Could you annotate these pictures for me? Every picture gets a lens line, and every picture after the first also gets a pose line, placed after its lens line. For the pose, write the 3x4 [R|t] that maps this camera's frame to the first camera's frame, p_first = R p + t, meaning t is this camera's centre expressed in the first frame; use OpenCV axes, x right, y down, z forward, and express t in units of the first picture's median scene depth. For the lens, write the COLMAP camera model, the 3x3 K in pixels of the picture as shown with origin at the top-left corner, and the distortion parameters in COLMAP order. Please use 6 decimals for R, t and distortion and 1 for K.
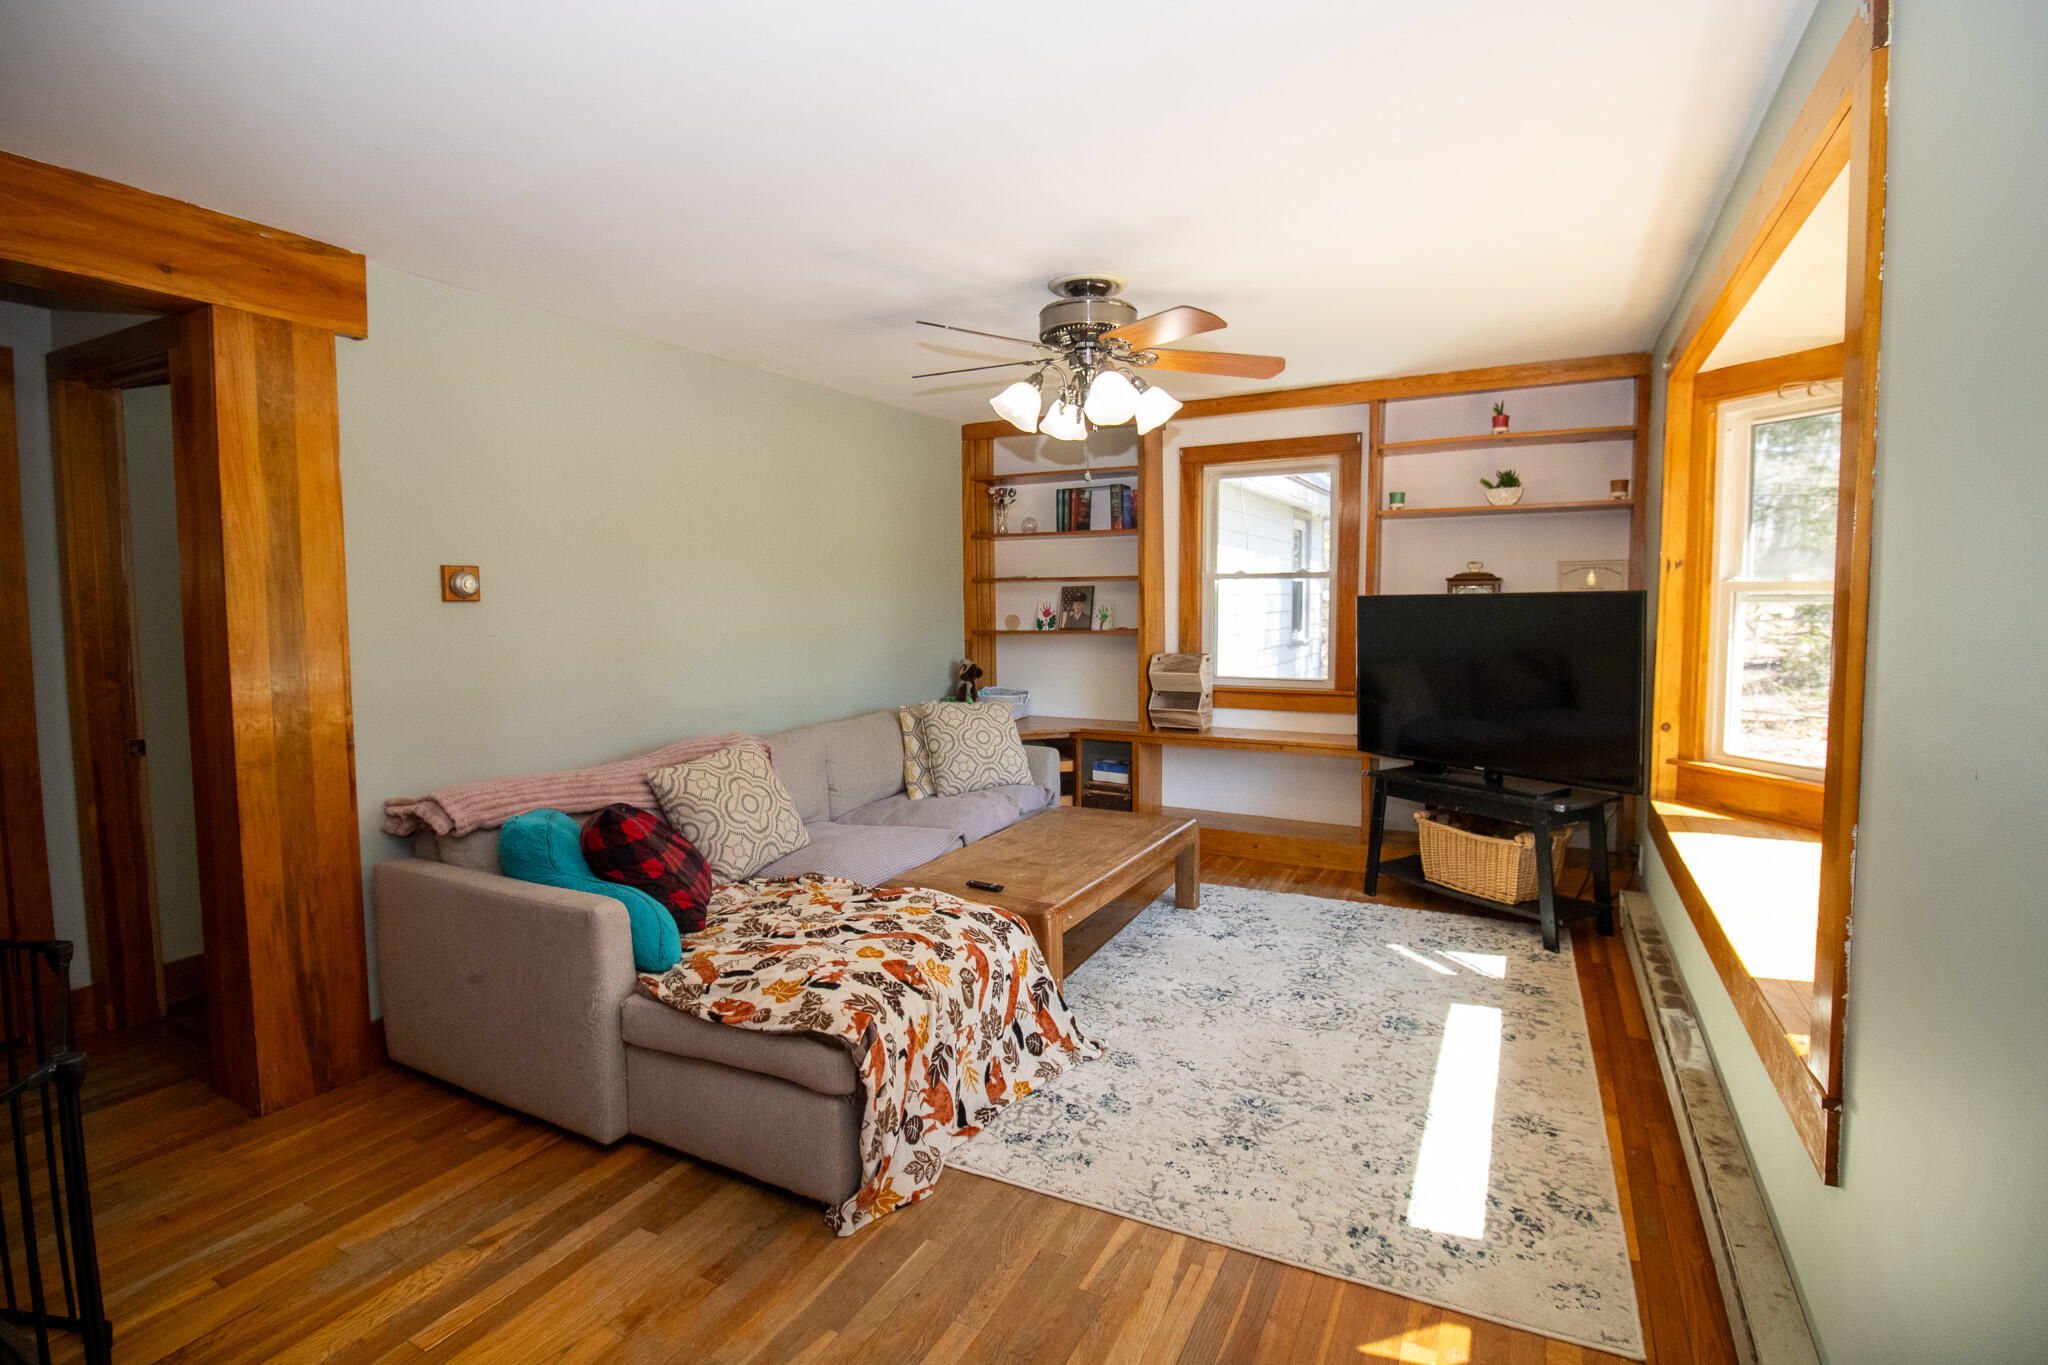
lens RADIAL K [[953.2, 0, 1032.7], [0, 953.2, 669.8], [0, 0, 1]] dist [0.000441, -0.012997]
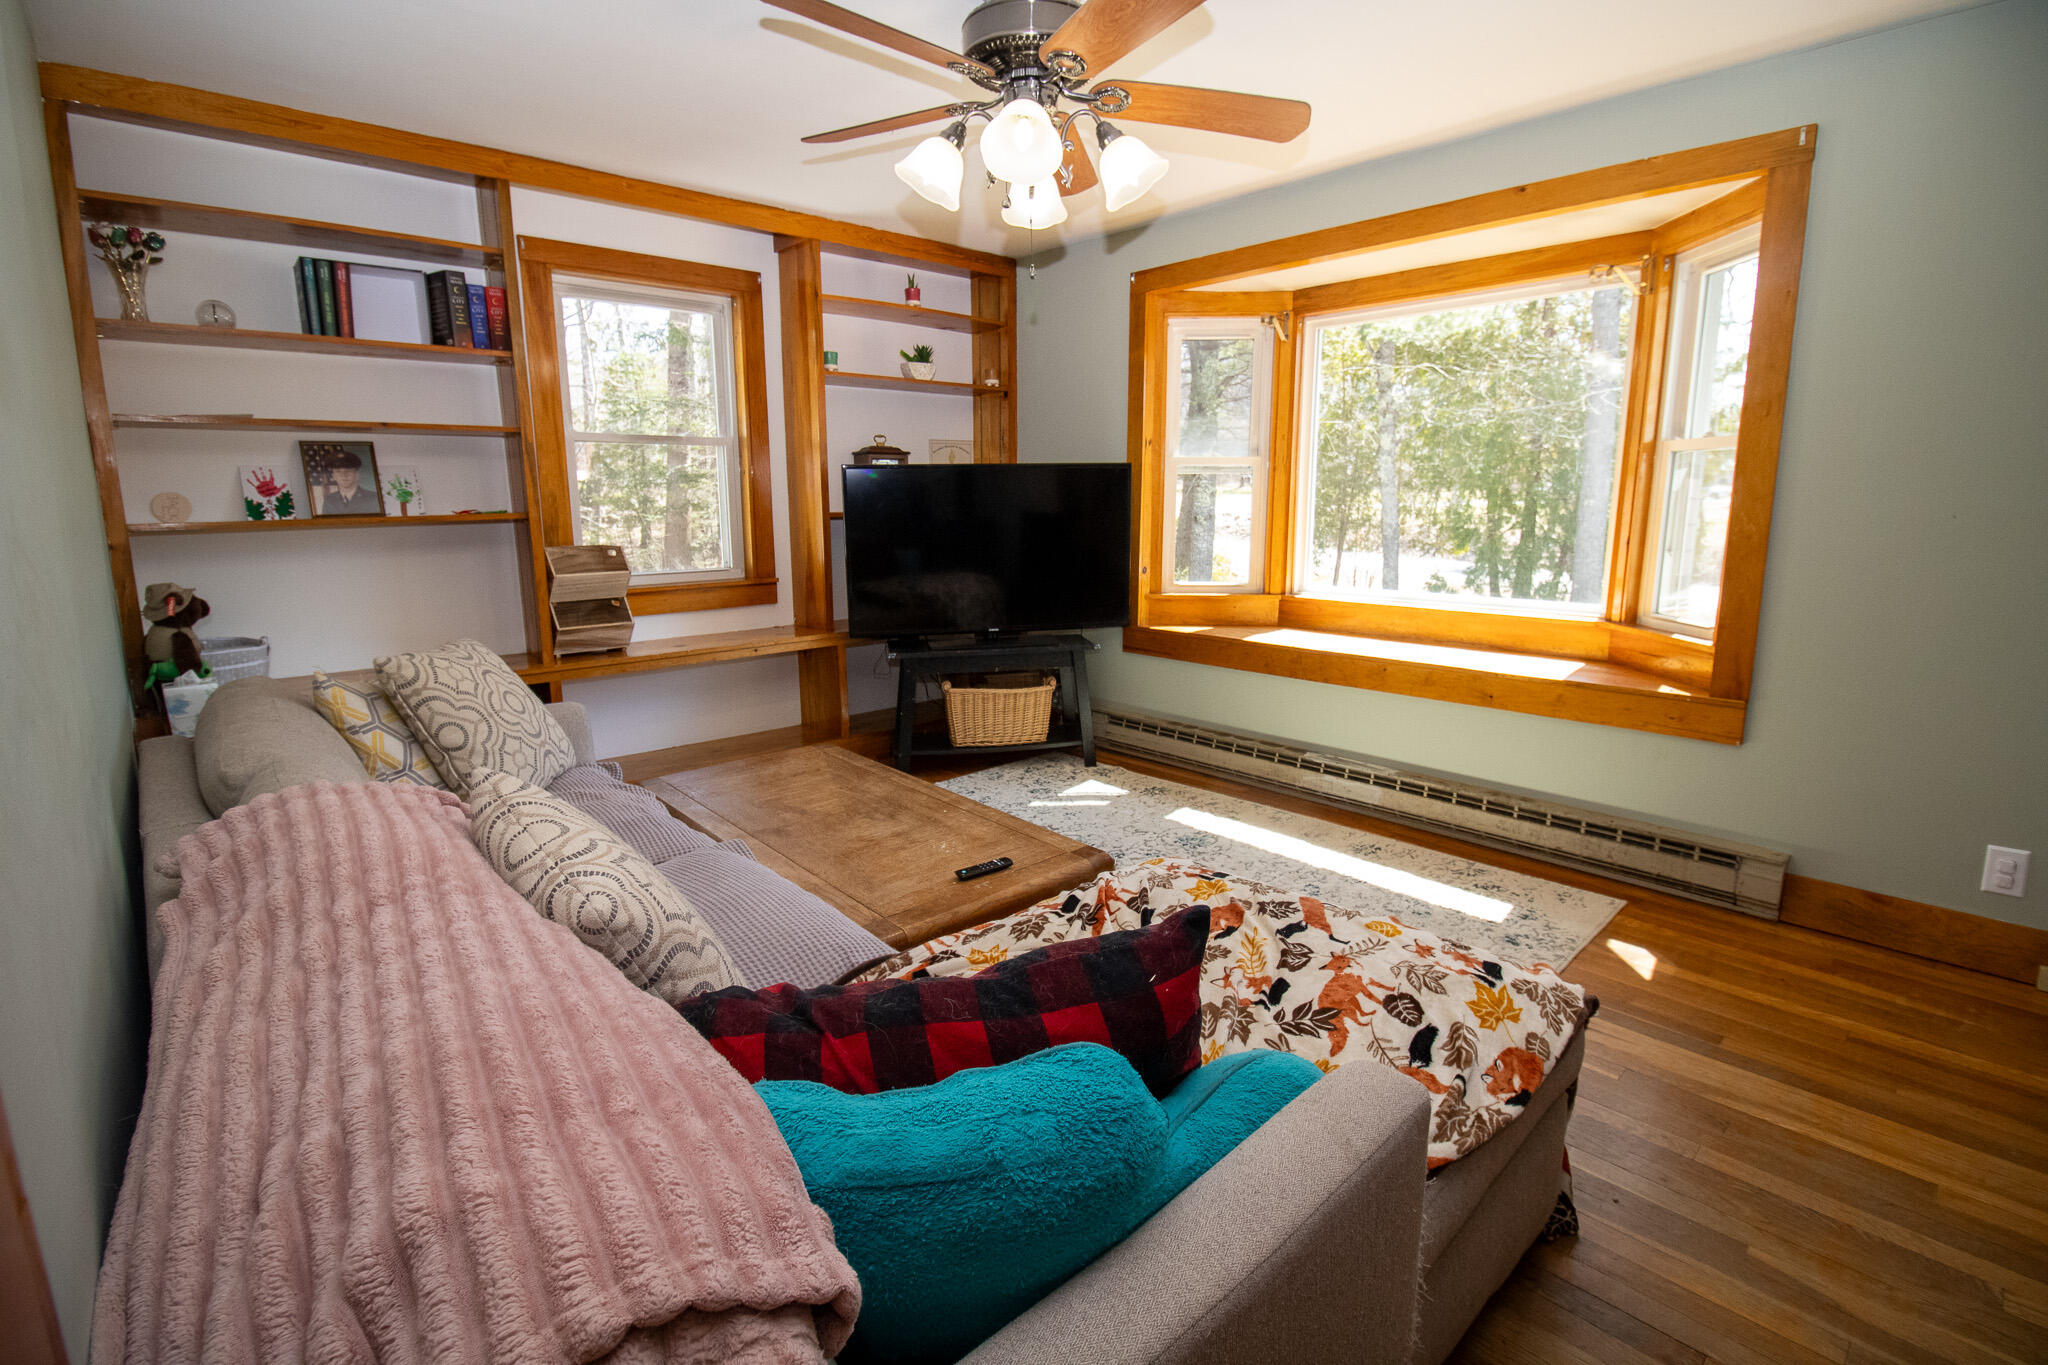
lens RADIAL K [[953.2, 0, 1032.7], [0, 953.2, 669.8], [0, 0, 1]] dist [0.000441, -0.012997]
pose [[0.331137, -0.165888, 0.928886, -0.579795], [0.072758, 0.985983, 0.150148, -0.011691], [-0.940773, 0.017865, 0.338565, 0.658306]]
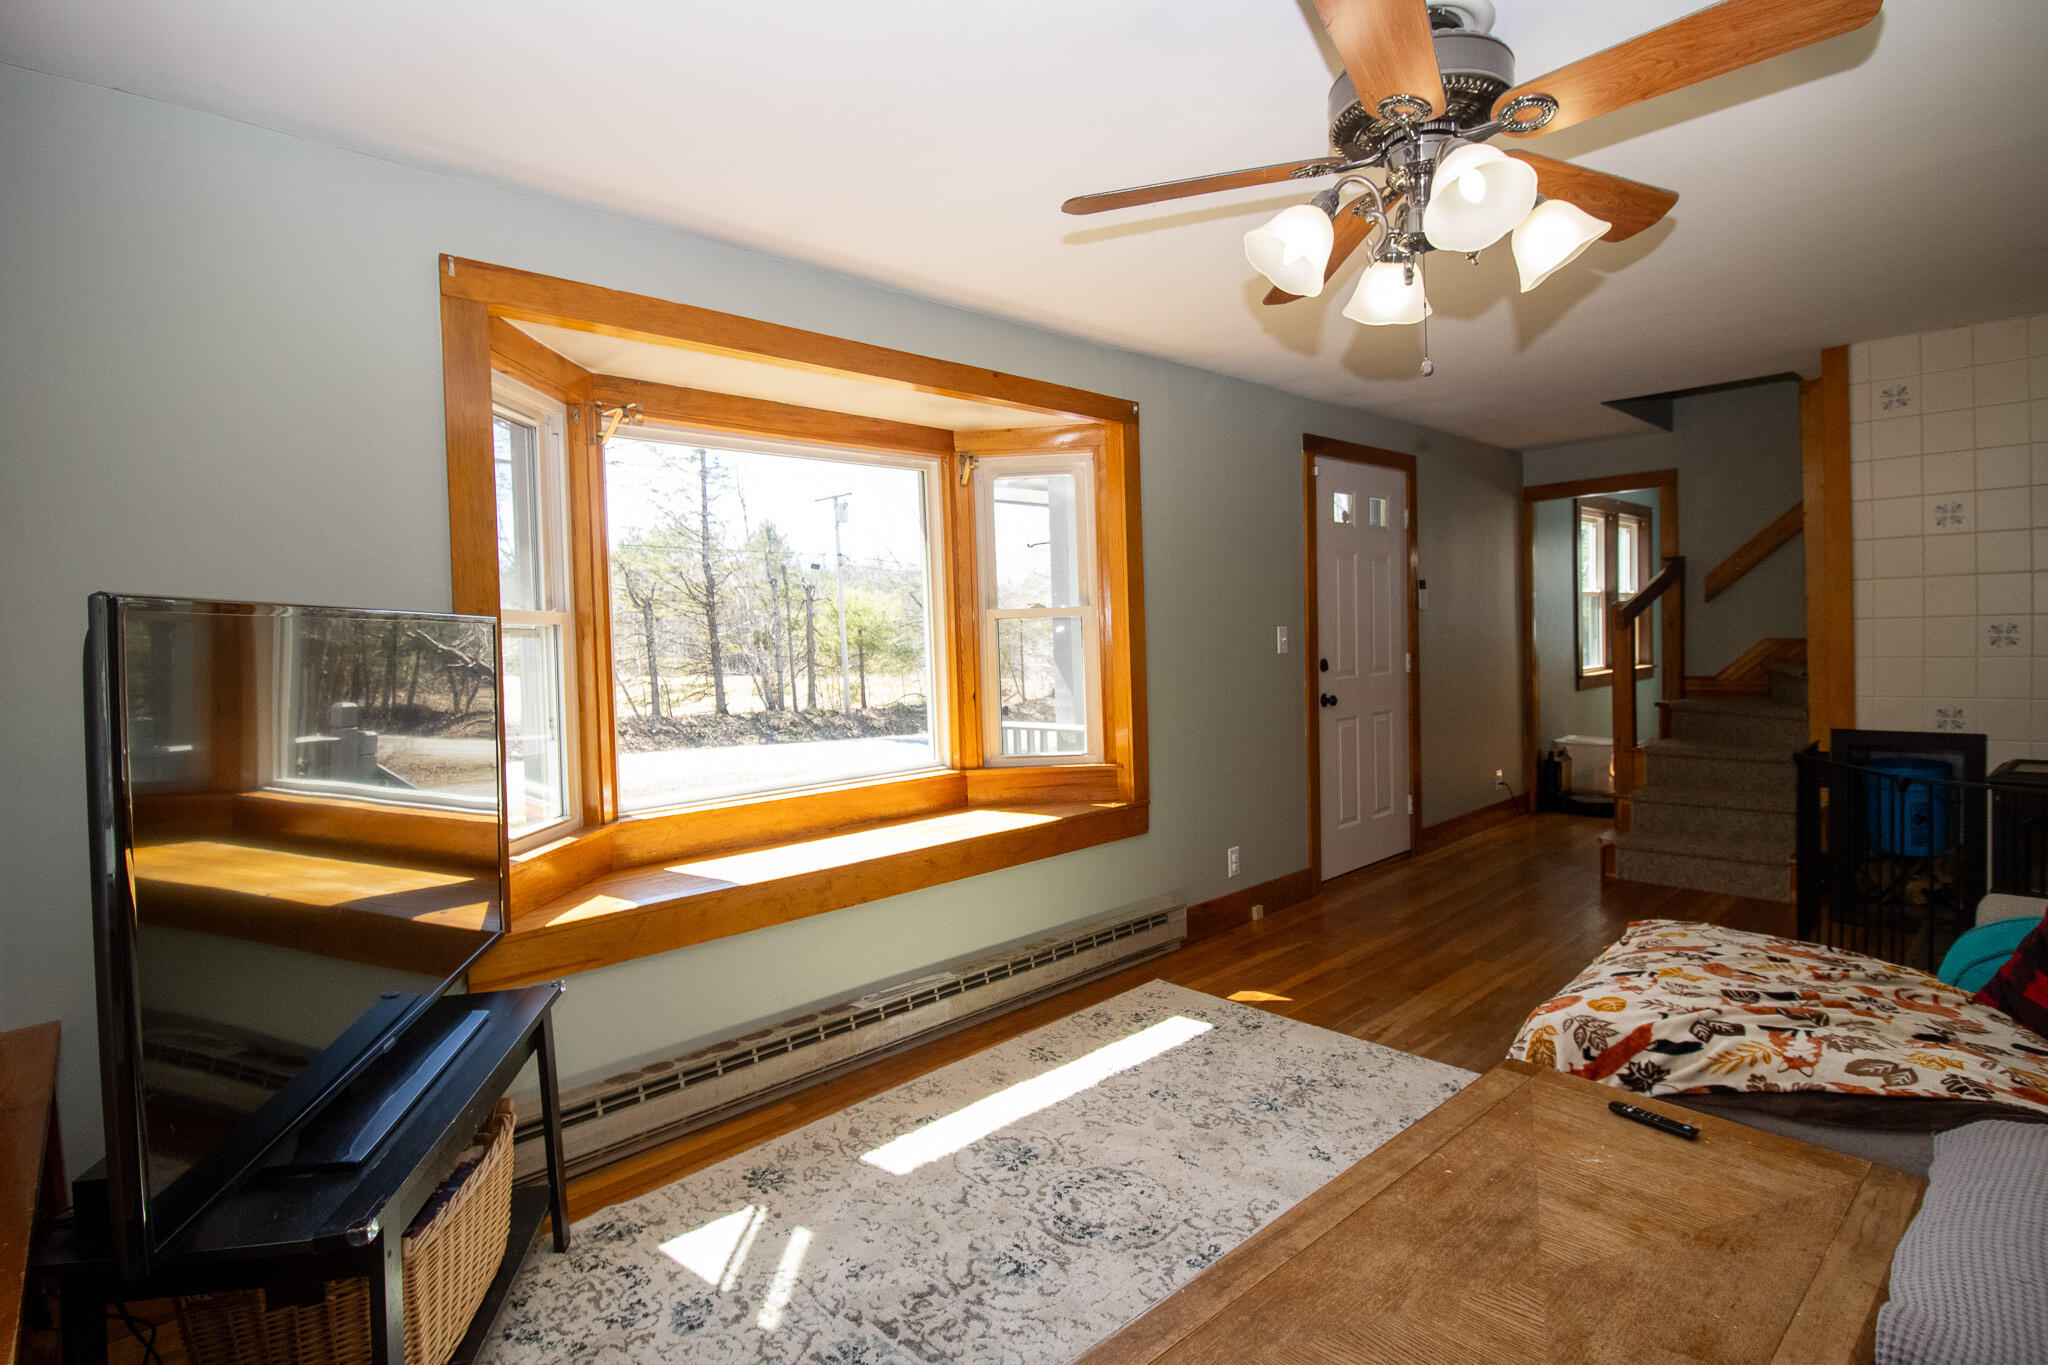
lens RADIAL K [[992.8, 0, 1040.5], [0, 992.8, 668.5], [0, 0, 1]] dist [-0.000695, -0.000223]
pose [[-0.945300, 0.030722, 0.324753, 0.074876], [0.064999, 0.993331, 0.095233, -0.083074], [-0.319661, 0.111133, -0.940992, 1.425958]]
